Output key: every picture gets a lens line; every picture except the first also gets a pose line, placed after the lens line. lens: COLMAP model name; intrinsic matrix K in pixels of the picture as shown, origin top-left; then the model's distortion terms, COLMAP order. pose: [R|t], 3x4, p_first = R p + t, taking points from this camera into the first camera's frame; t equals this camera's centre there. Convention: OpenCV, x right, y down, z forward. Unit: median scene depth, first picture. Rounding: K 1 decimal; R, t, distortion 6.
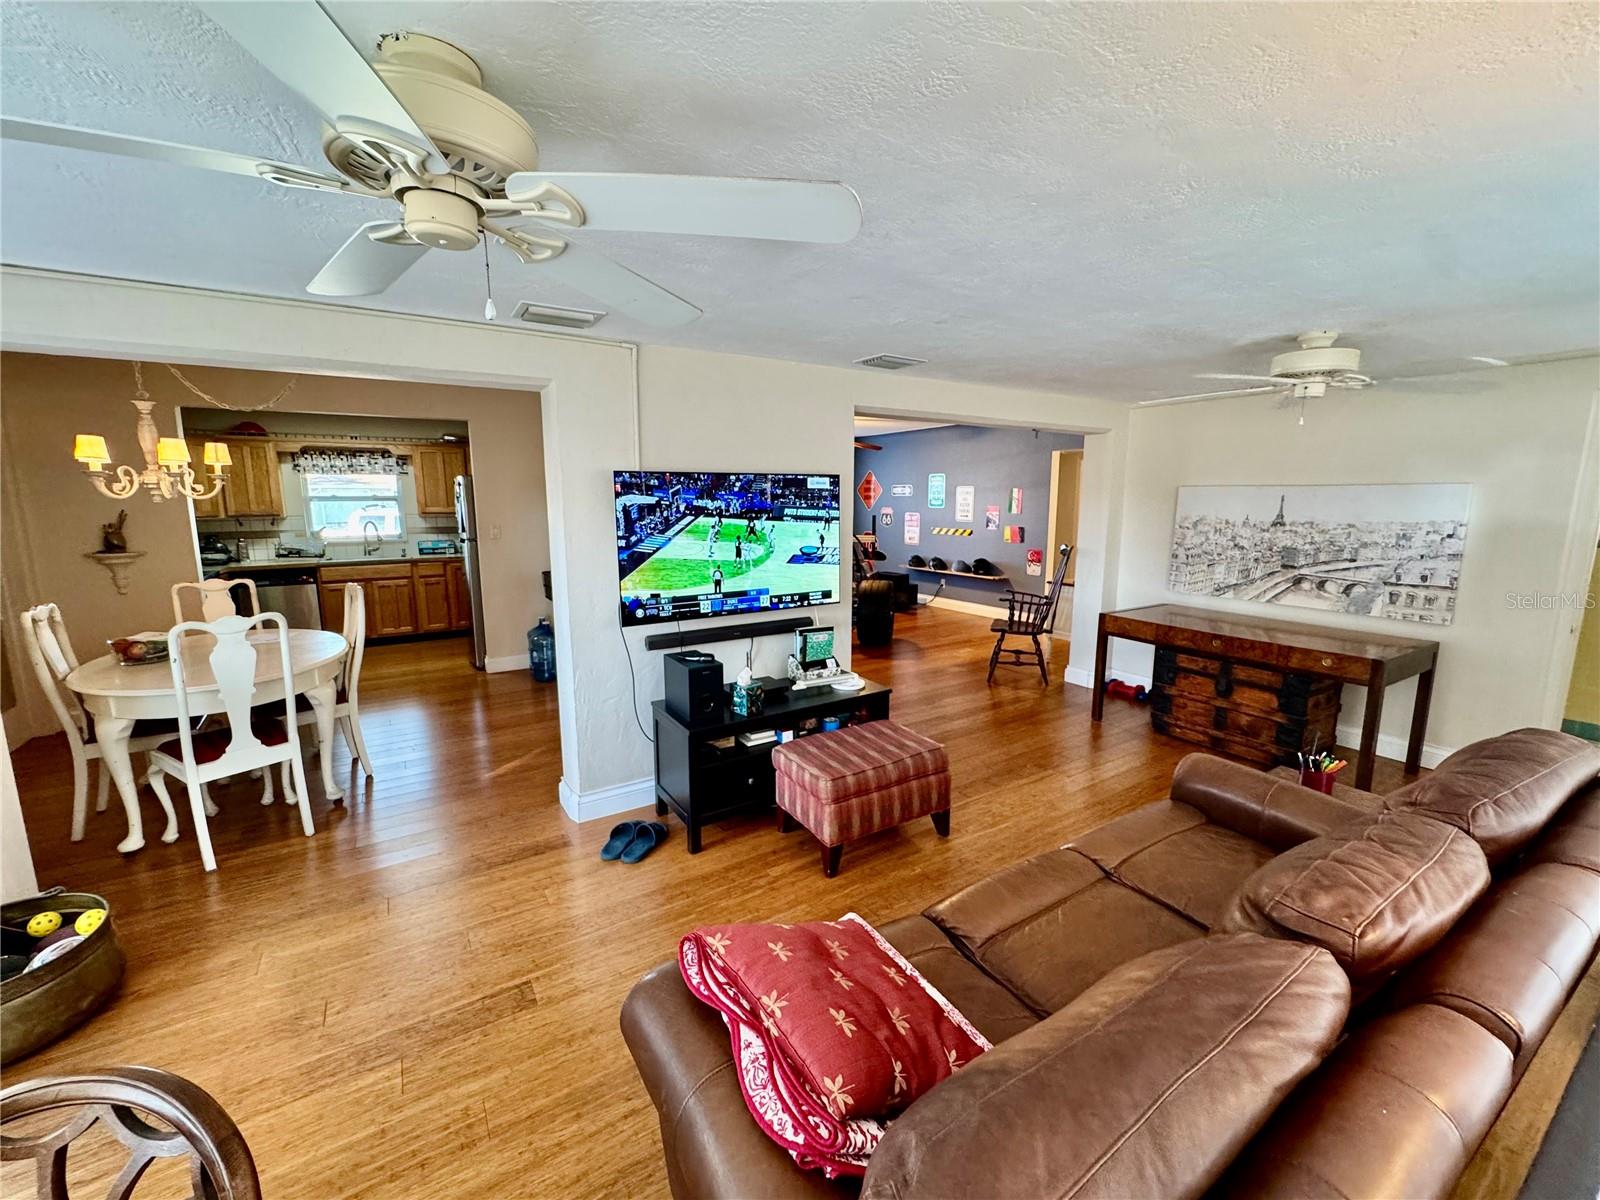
lens RADIAL K [[642.7, 0, 800.4], [0, 642.7, 598.1], [0, 0, 1]] dist [-0.005826, 0.001311]
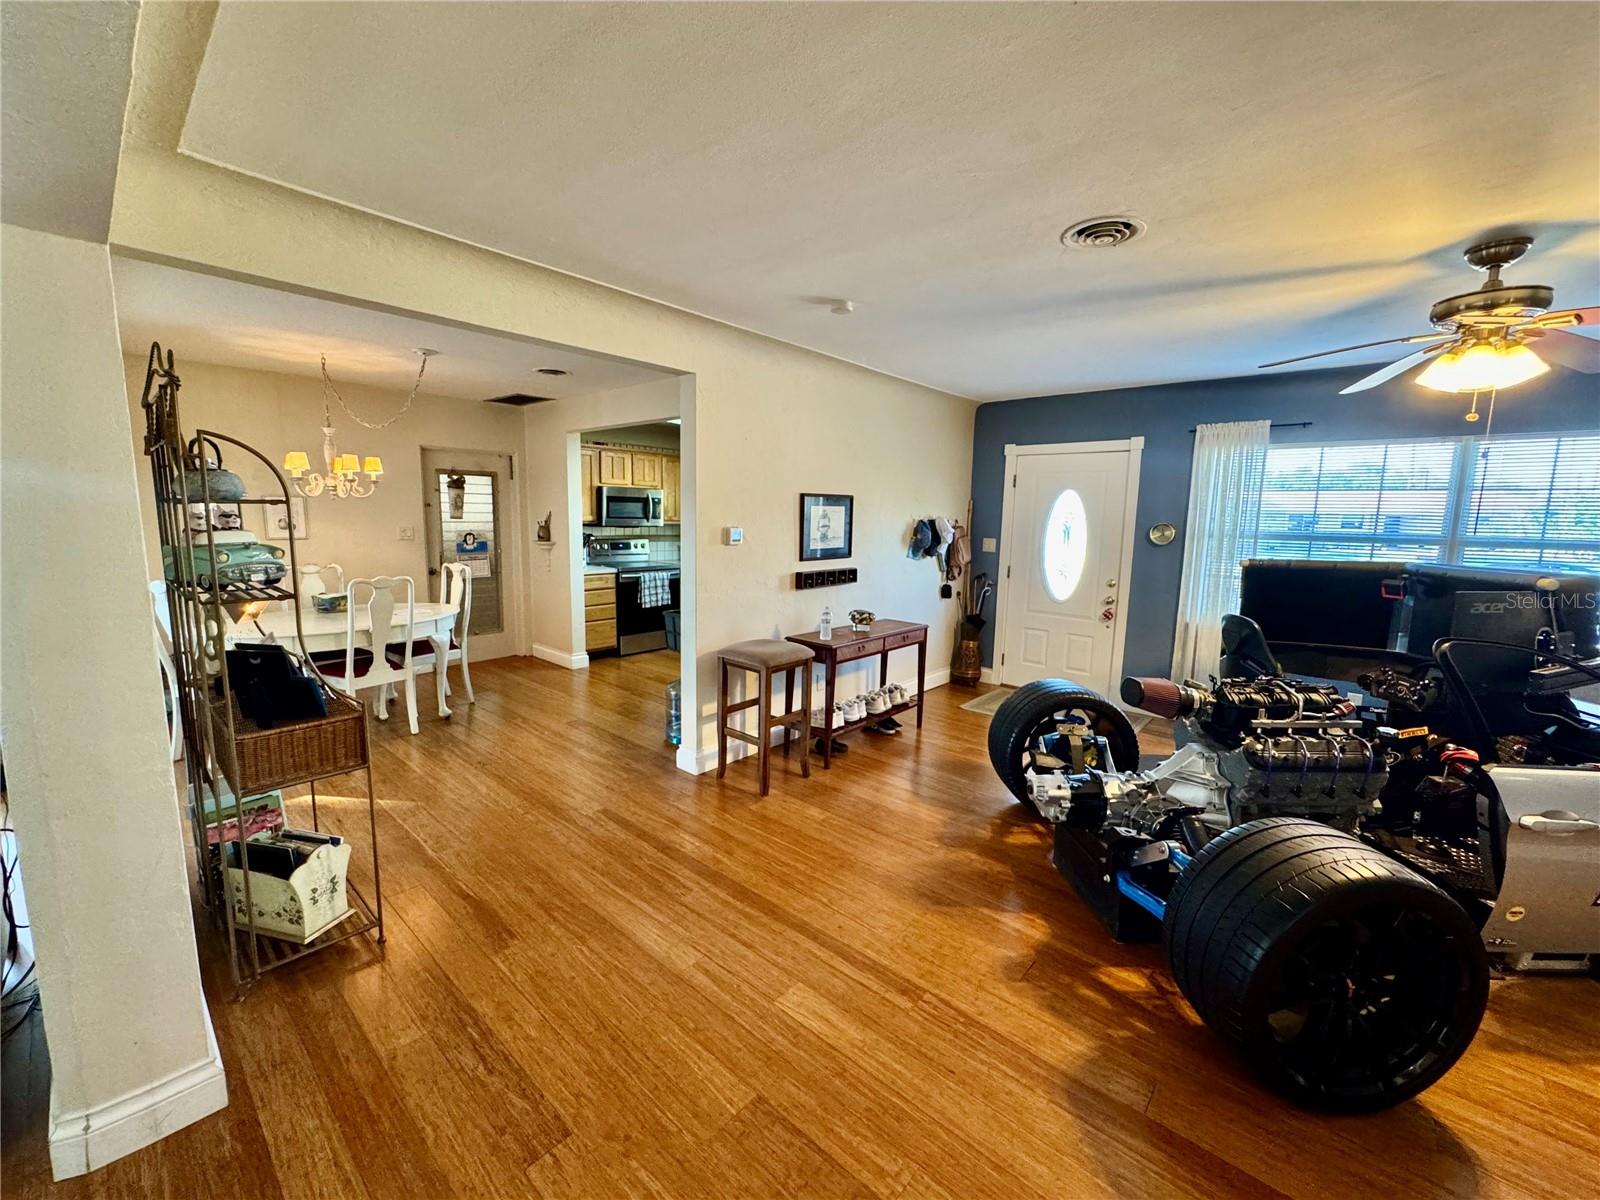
lens RADIAL K [[642.7, 0, 799.0], [0, 642.7, 599.0], [0, 0, 1]] dist [-0.005826, 0.001311]
pose [[0.278086, 0.135787, -0.950910, 0.480155], [-0.170098, 0.981274, 0.090379, -0.180020], [0.945375, 0.136615, 0.295976, 1.200336]]
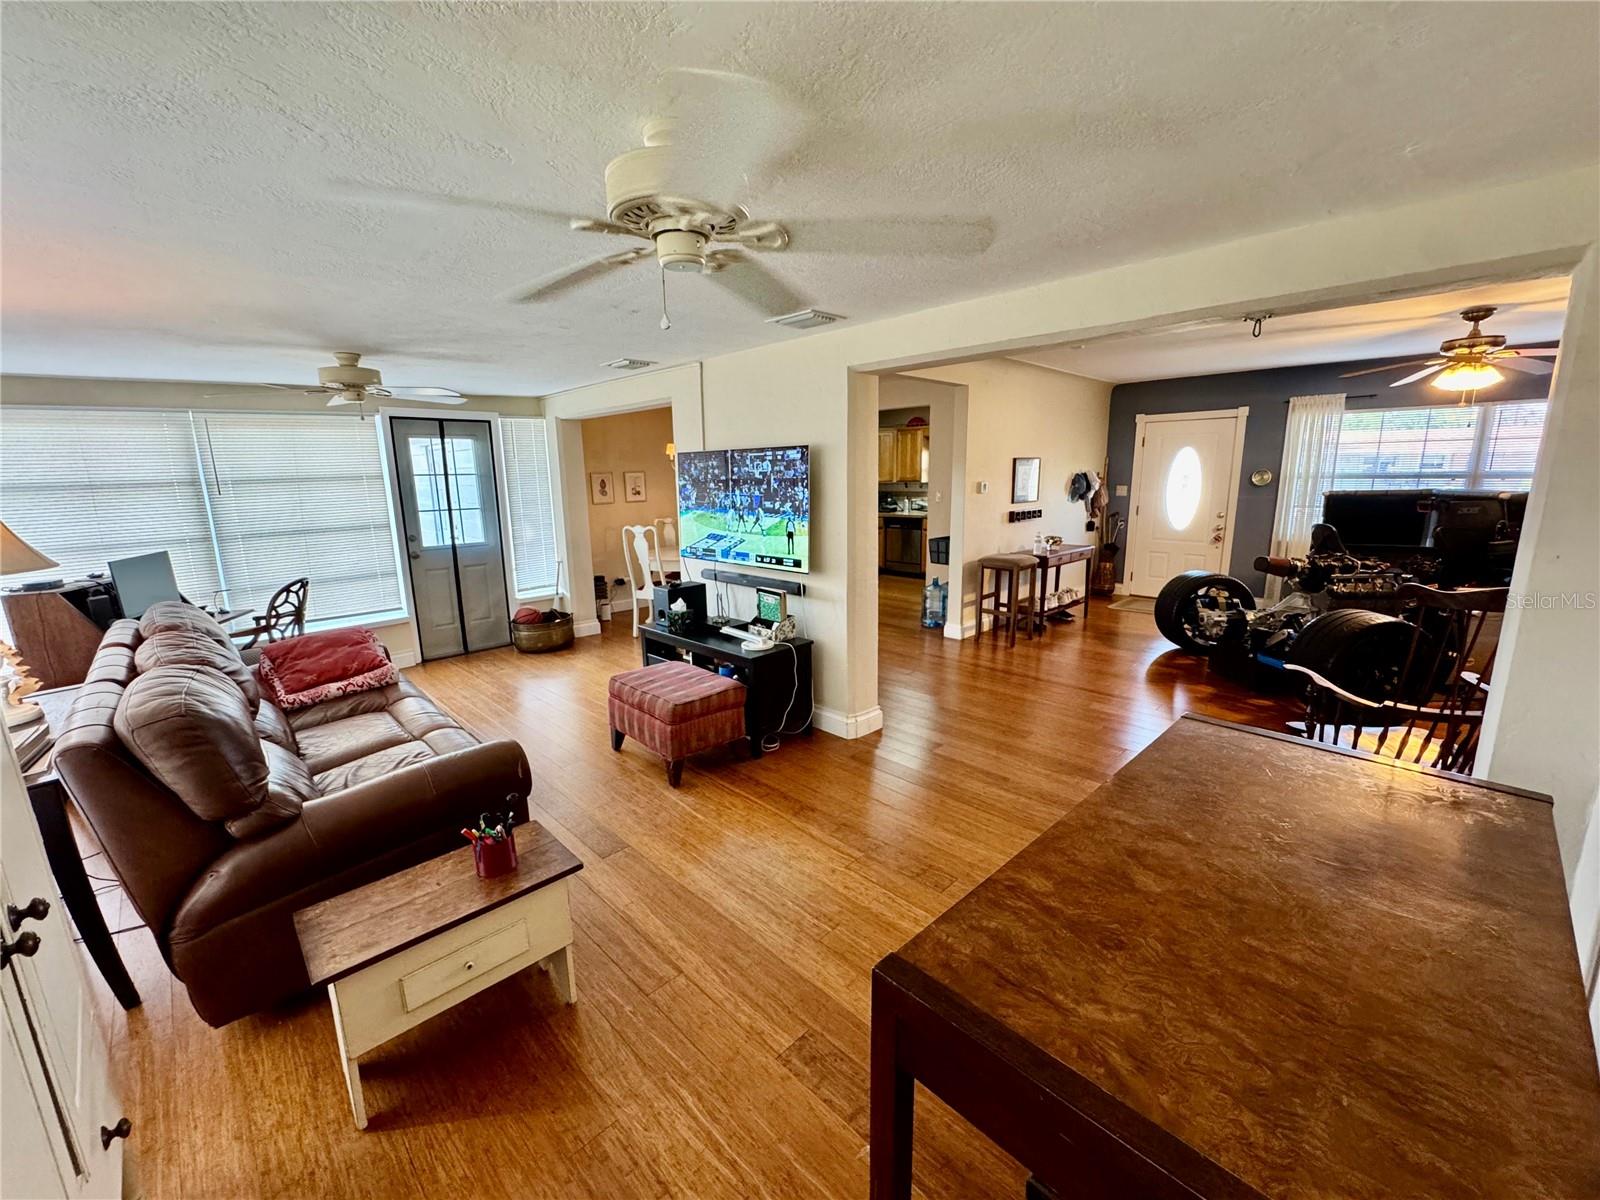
lens RADIAL K [[642.7, 0, 799.0], [0, 642.7, 599.5], [0, 0, 1]] dist [-0.005826, 0.001311]
pose [[0.217122, 0.188163, -0.957837, 0.899514], [-0.138344, 0.977273, 0.160621, -0.099303], [0.966291, 0.097636, 0.238219, 0.661298]]
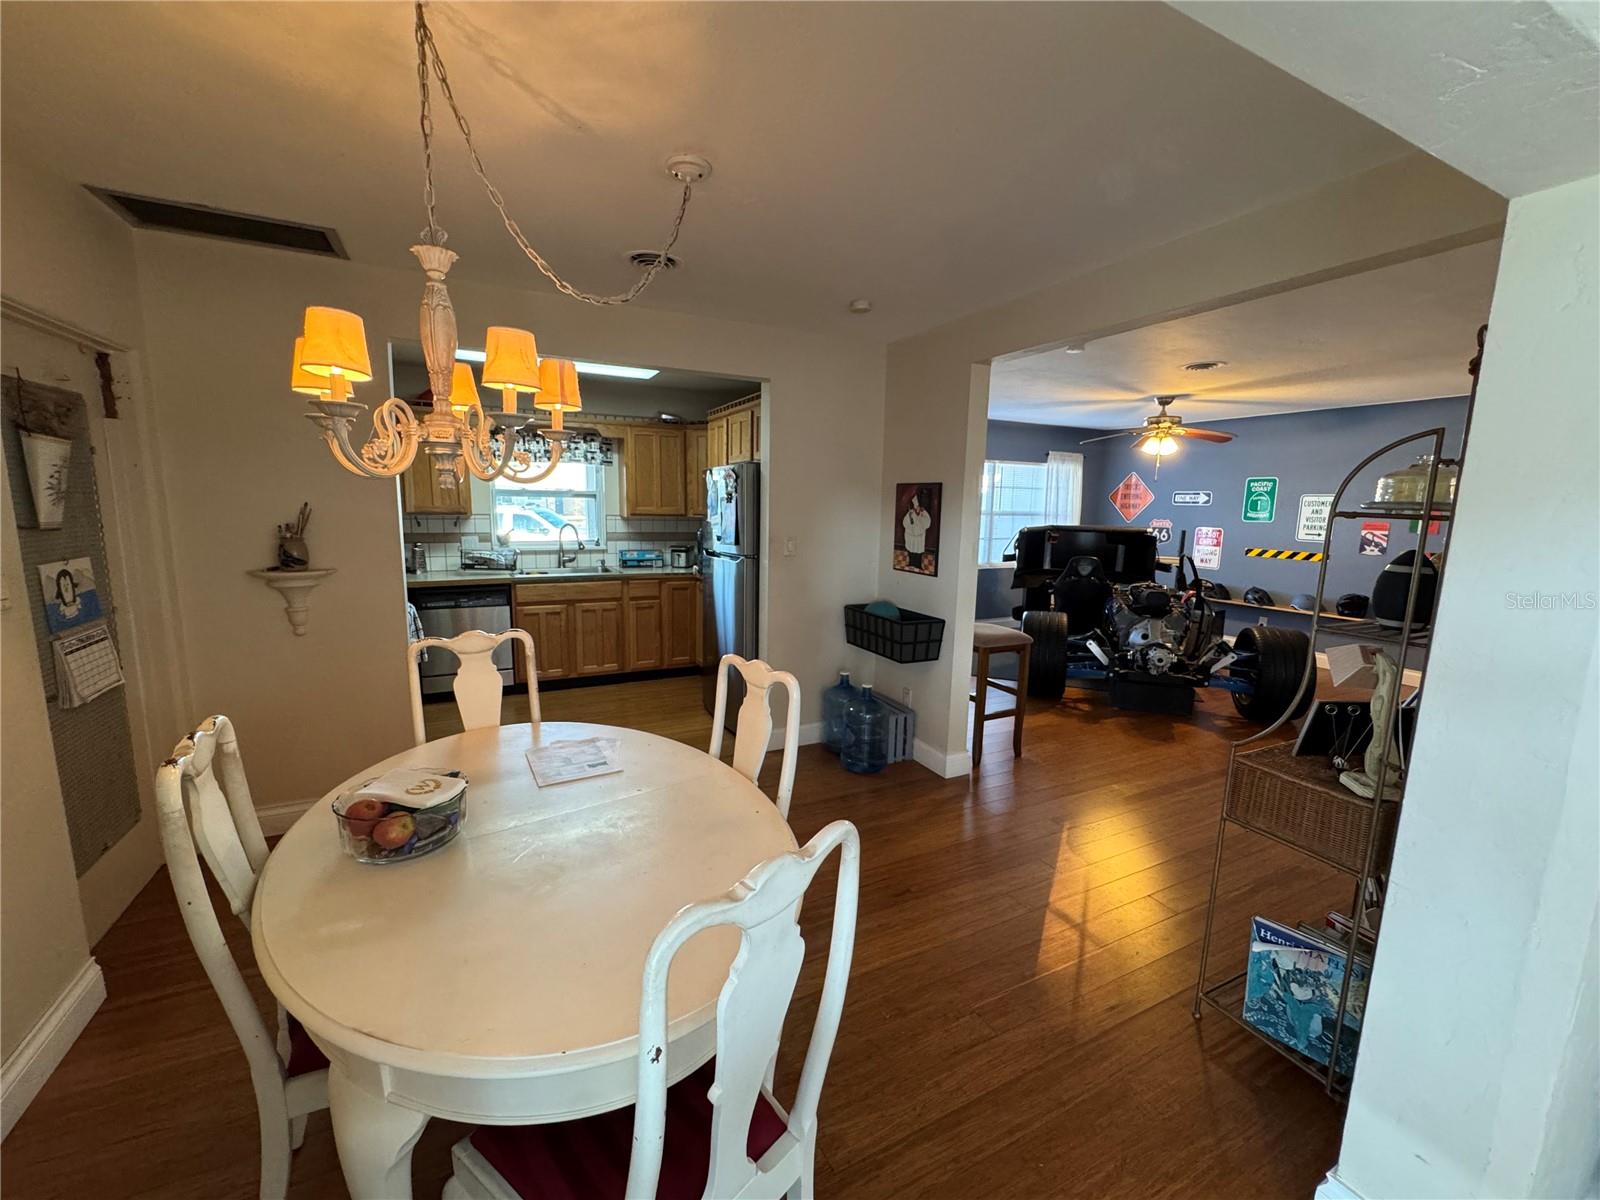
lens RADIAL K [[642.7, 0, 799.6], [0, 642.7, 599.5], [0, 0, 1]] dist [-0.005826, 0.001311]
pose [[0.994994, 0.035441, -0.093445, -0.547907], [-0.035947, 0.999347, -0.003745, -0.061421], [0.093251, 0.007085, 0.995617, 0.445346]]
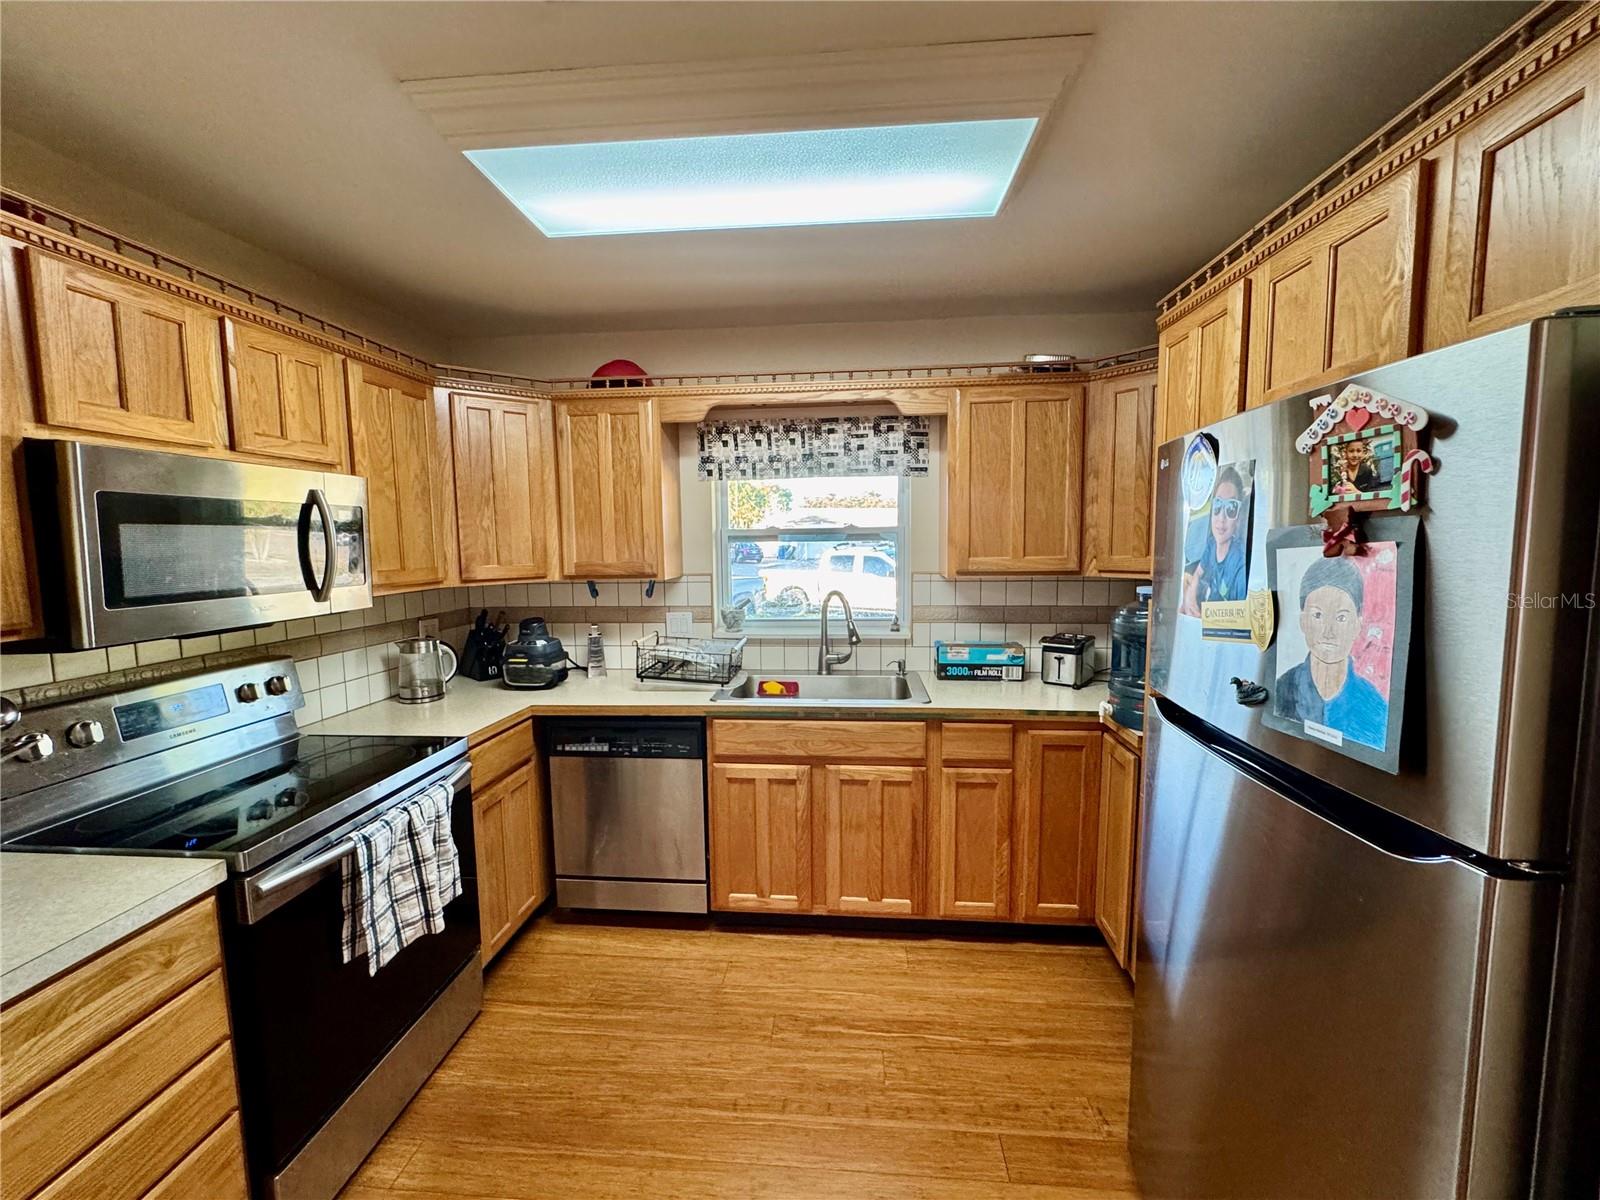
lens RADIAL K [[642.7, 0, 800.9], [0, 642.7, 598.7], [0, 0, 1]] dist [-0.005826, 0.001311]
pose [[0.796000, 0.050865, -0.603155, -0.767588], [-0.083991, 0.996105, -0.026841, -0.175131], [0.599441, 0.072025, 0.797172, 1.146488]]
